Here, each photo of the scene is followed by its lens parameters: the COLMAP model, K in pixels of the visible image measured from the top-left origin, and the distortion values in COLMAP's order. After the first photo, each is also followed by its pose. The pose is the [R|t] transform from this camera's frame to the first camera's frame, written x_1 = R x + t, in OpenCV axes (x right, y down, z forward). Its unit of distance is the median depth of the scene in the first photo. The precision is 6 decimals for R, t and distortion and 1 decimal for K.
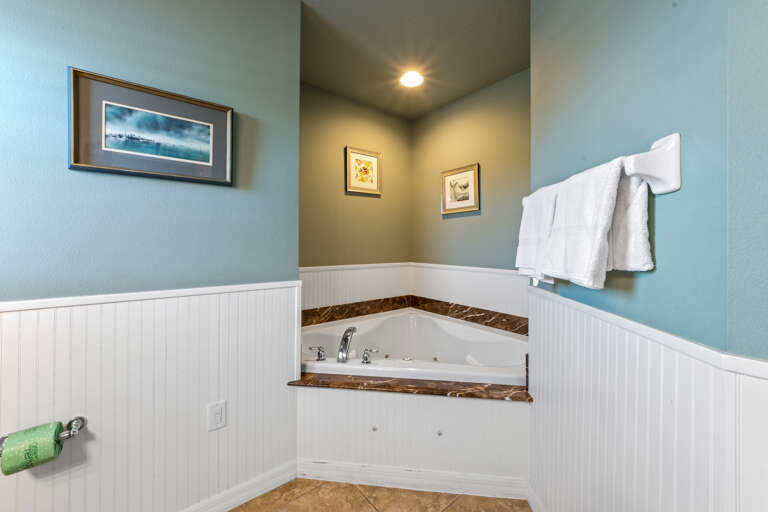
lens RADIAL K [[301.7, 0, 381.7], [0, 301.7, 240.4], [0, 0, 1]] dist [-0.002244, -0.000140]
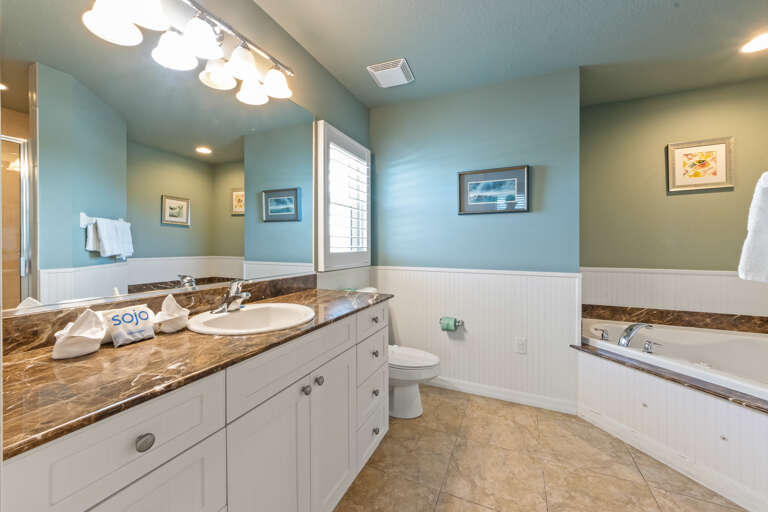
lens RADIAL K [[285.7, 0, 380.6], [0, 285.7, 241.9], [0, 0, 1]] dist [-0.000645, 0.000028]
pose [[0.467158, -0.003054, -0.884169, 0.459391], [0.007448, 0.999972, 0.000481, -0.020278], [0.884143, -0.006810, 0.467167, -0.408628]]
